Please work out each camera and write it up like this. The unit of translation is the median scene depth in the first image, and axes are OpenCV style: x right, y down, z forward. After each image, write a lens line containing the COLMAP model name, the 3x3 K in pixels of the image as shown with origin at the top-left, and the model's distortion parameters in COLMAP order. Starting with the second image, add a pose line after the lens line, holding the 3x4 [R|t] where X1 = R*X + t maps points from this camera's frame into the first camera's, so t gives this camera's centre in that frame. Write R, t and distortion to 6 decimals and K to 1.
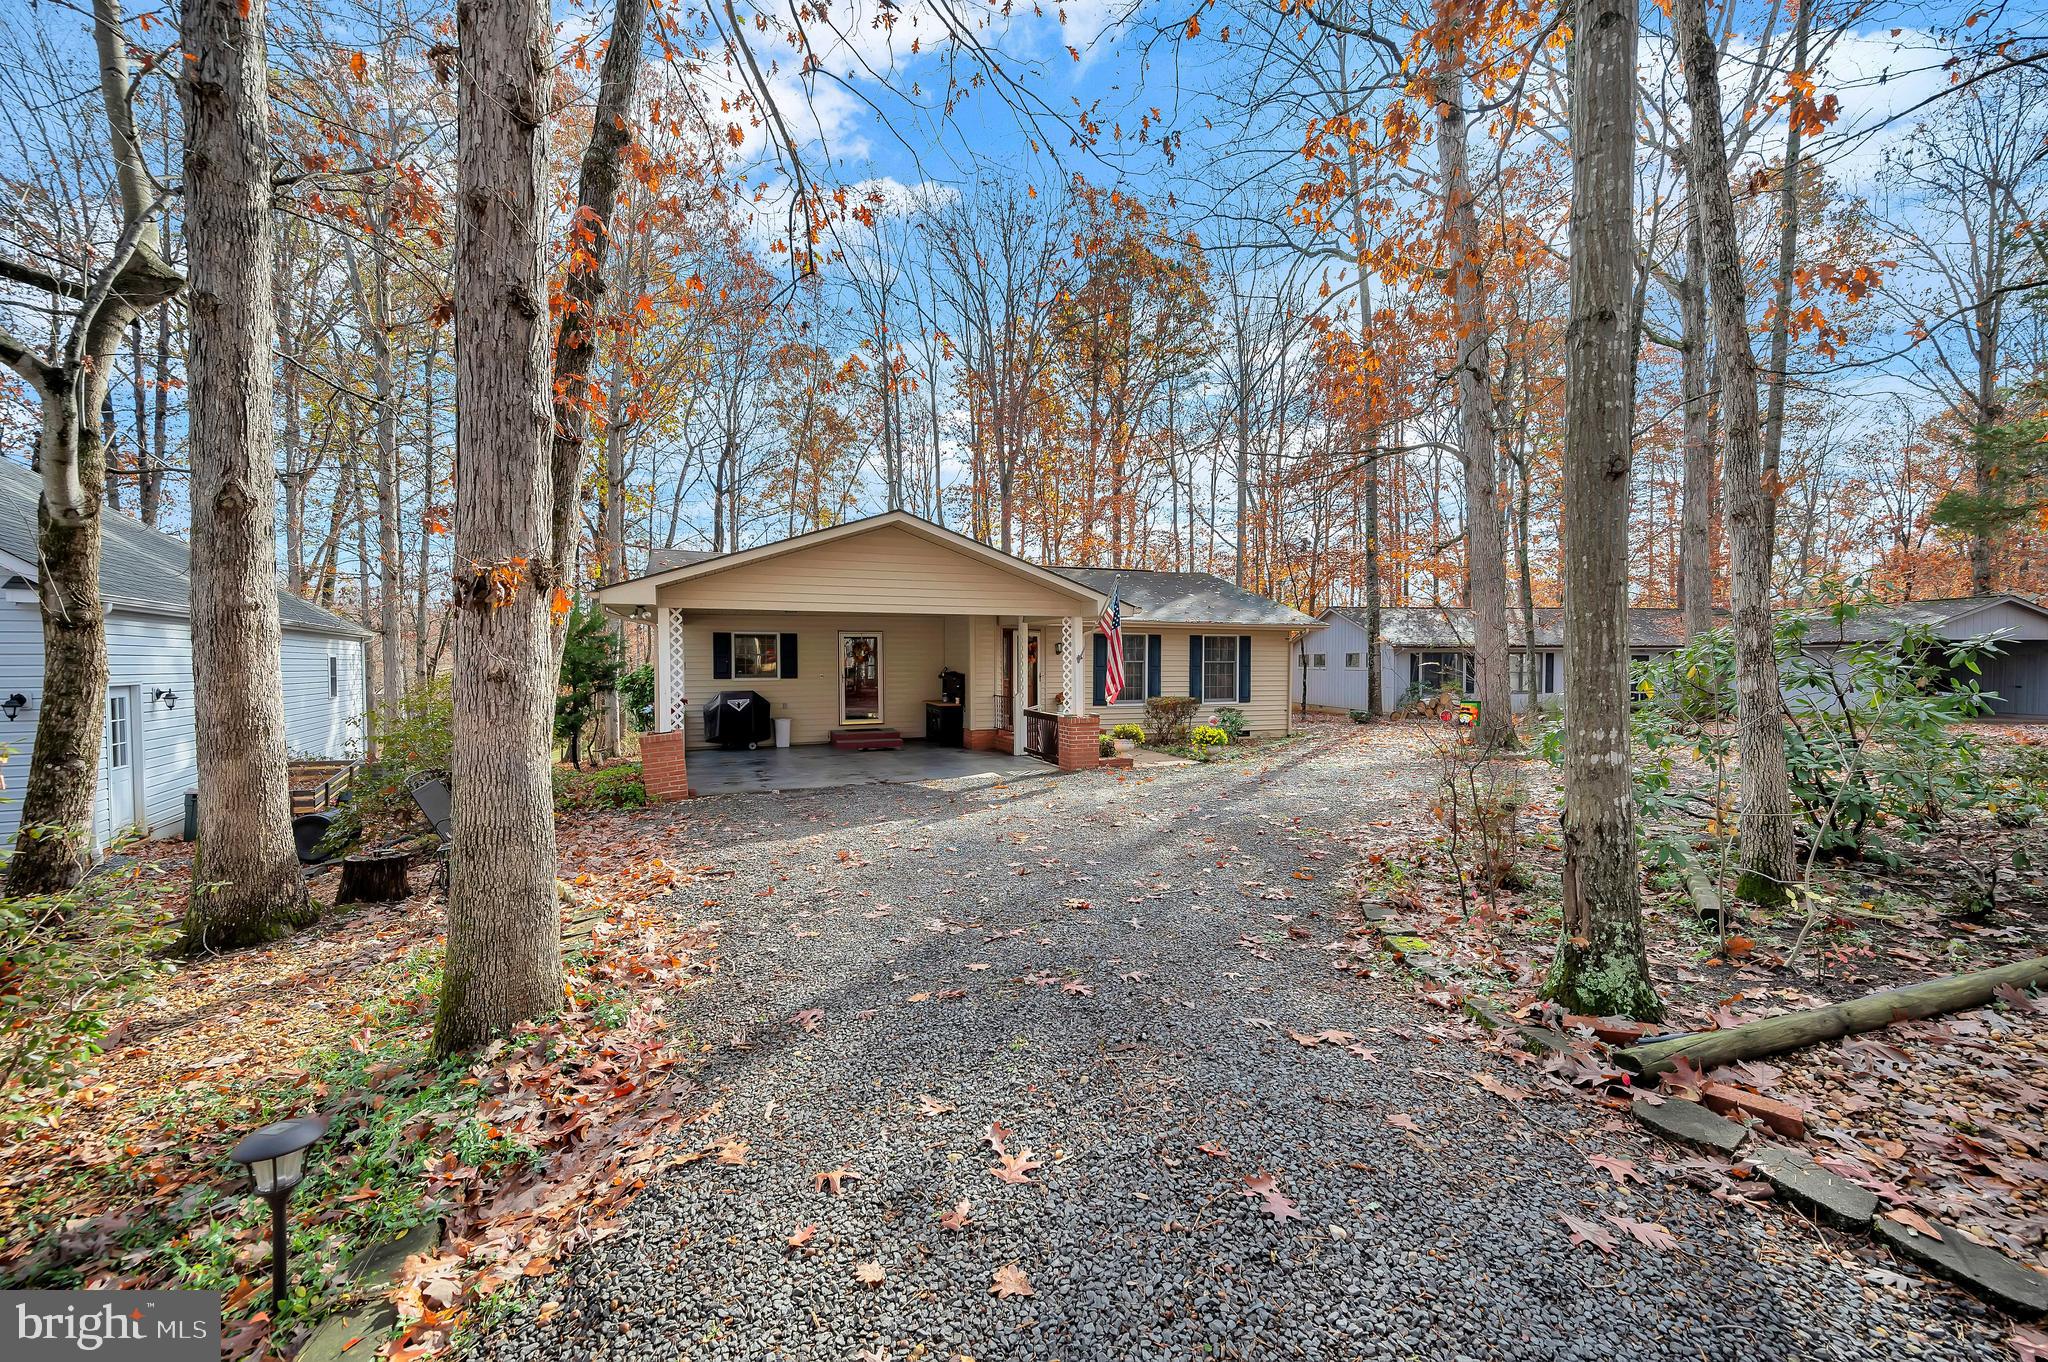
lens RADIAL K [[796.0, 0, 1008.7], [0, 796.0, 680.7], [0, 0, 1]] dist [-0.000315, -0.000204]
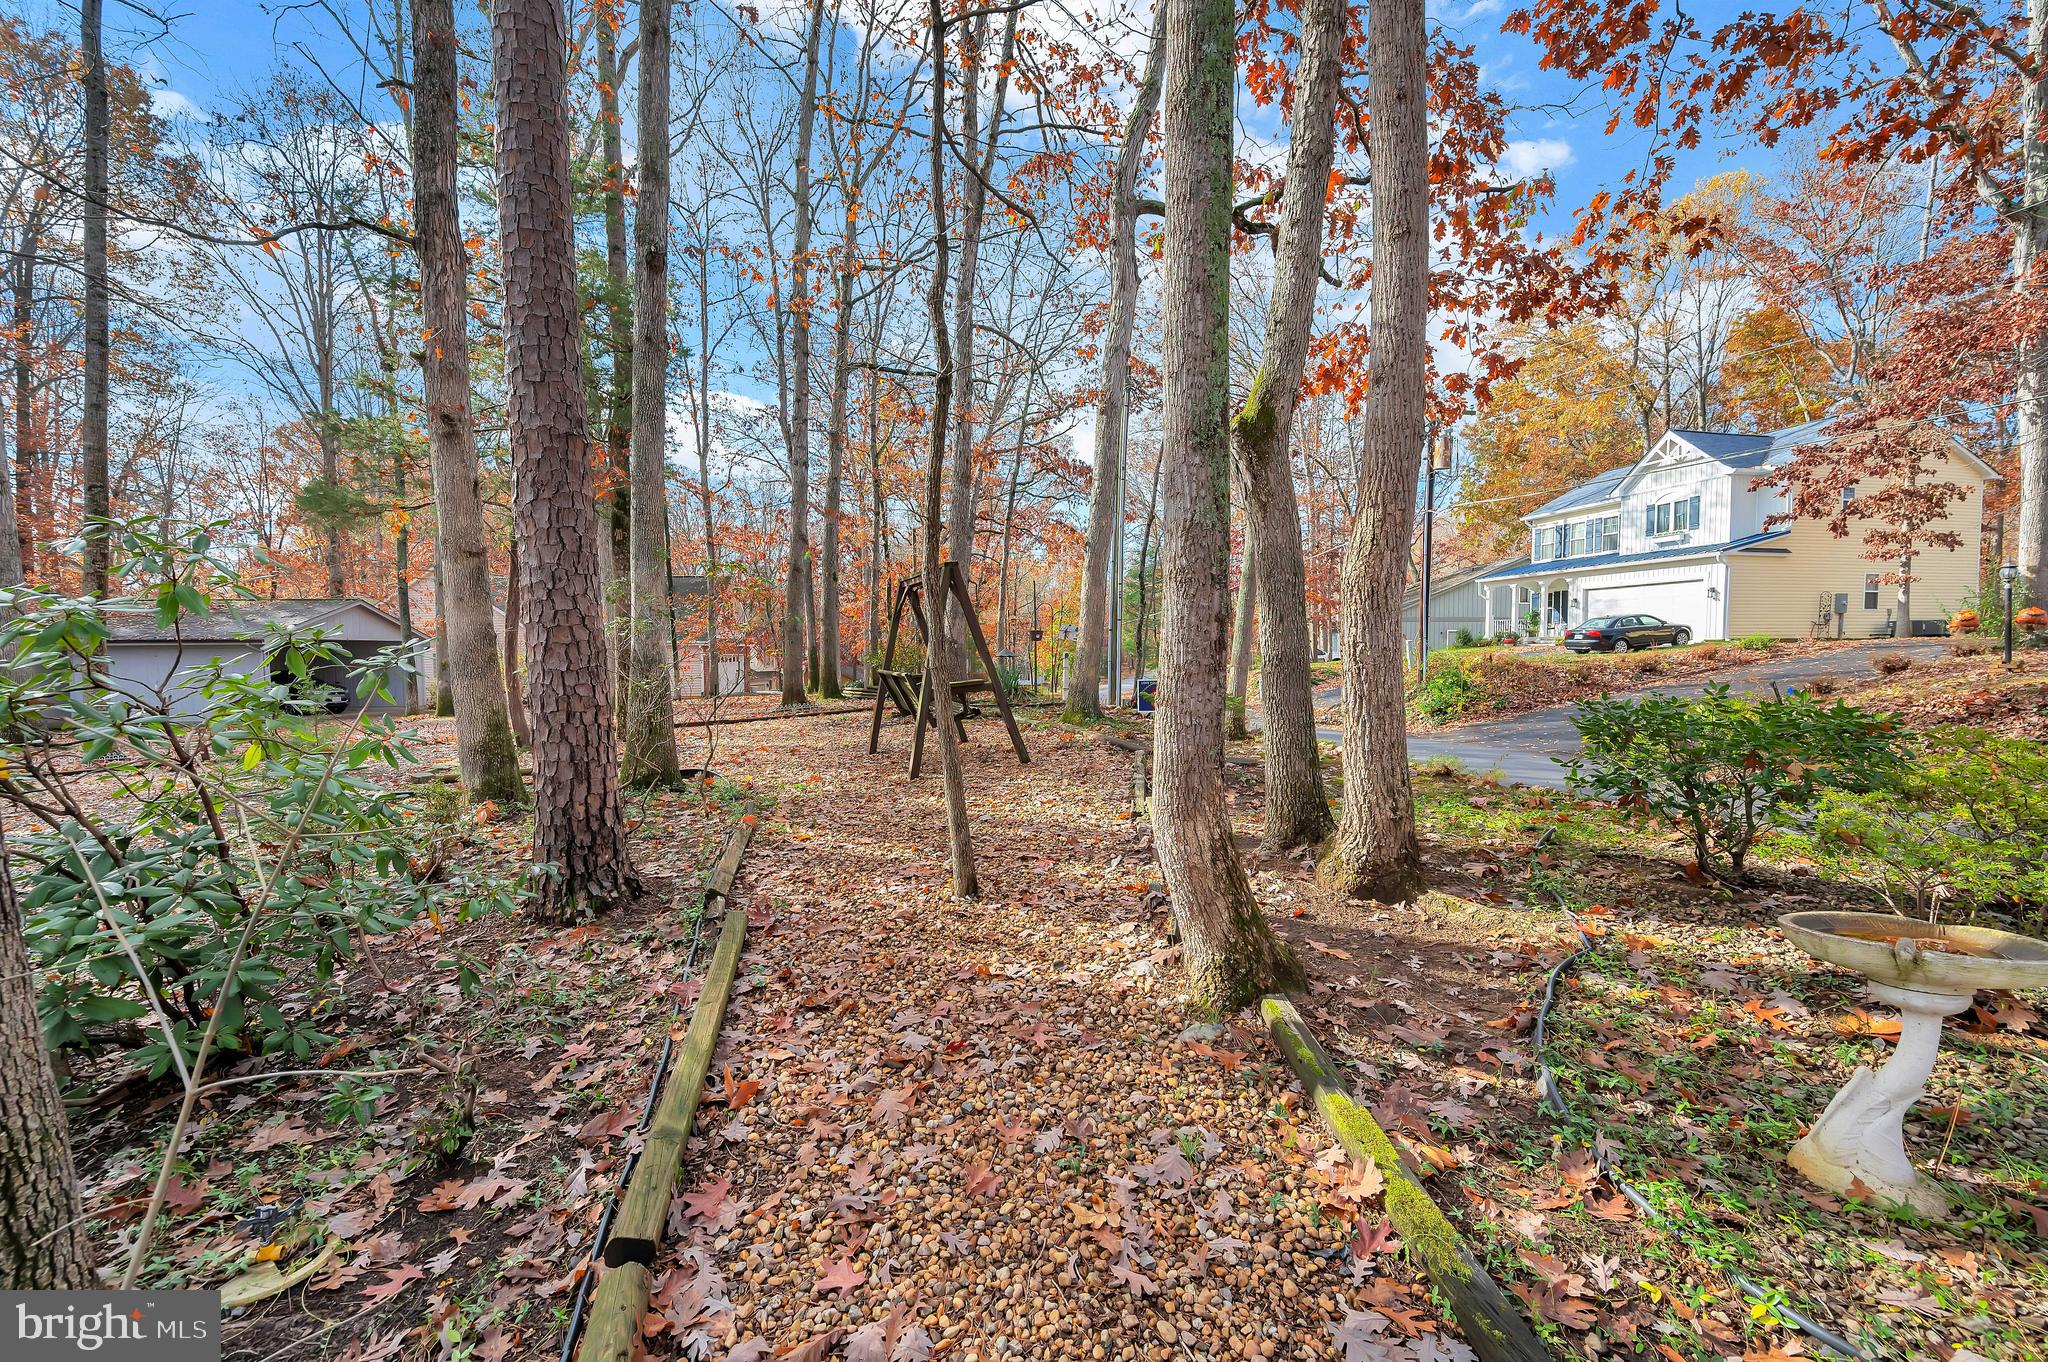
lens RADIAL K [[796.0, 0, 1021.7], [0, 796.0, 688.5], [0, 0, 1]] dist [-0.000315, -0.000204]
pose [[-0.027449, -0.047715, 0.998484, 0.082784], [0.032482, 0.998290, 0.048598, -0.005090], [-0.999095, 0.033766, -0.025852, 0.075379]]
